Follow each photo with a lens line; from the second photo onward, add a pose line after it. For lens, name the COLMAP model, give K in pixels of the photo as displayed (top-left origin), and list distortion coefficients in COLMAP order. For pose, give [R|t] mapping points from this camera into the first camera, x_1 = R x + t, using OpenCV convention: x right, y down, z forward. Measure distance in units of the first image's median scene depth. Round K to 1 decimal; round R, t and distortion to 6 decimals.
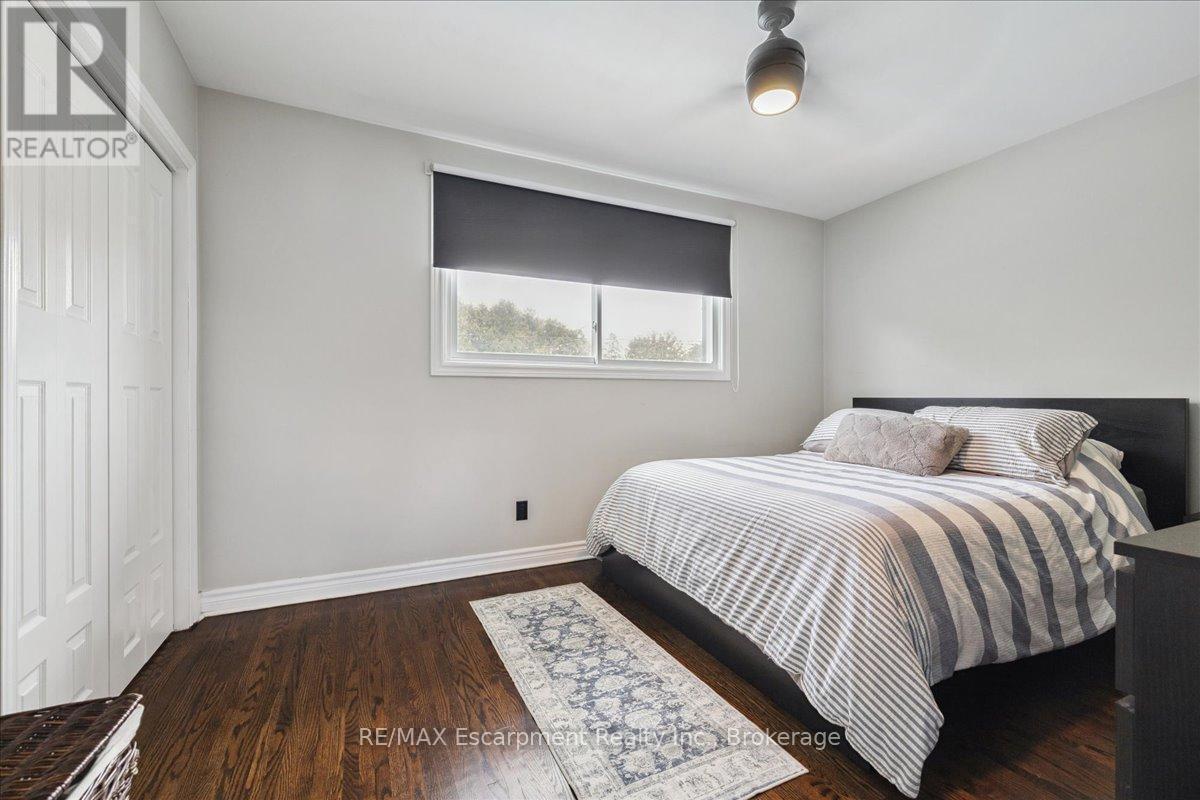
lens RADIAL K [[508.8, 0, 598.1], [0, 508.8, 406.2], [0, 0, 1]] dist [0.000244, -0.000023]
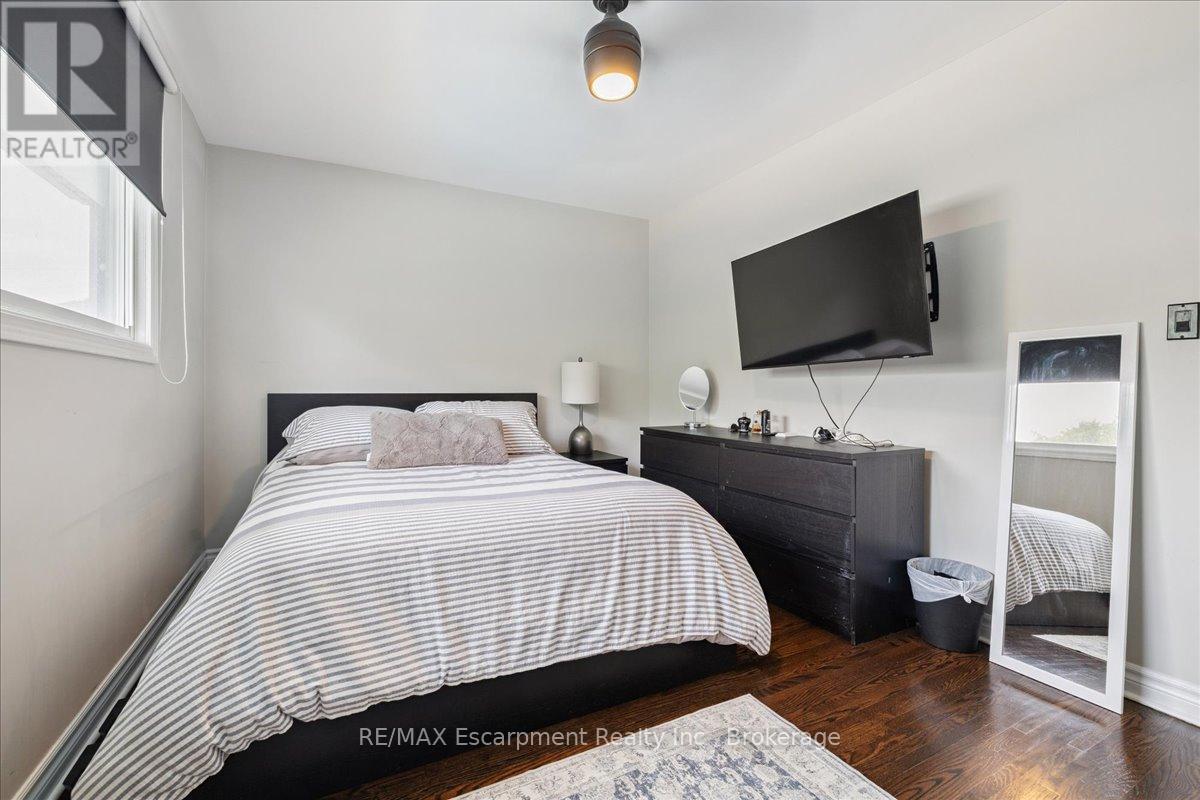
lens RADIAL K [[508.8, 0, 598.1], [0, 508.8, 406.2], [0, 0, 1]] dist [0.000244, -0.000023]
pose [[-0.042481, -0.021481, 0.998866, -0.595390], [0.016224, 0.999622, 0.022187, -0.014060], [-0.998966, 0.017148, -0.042116, 1.053189]]
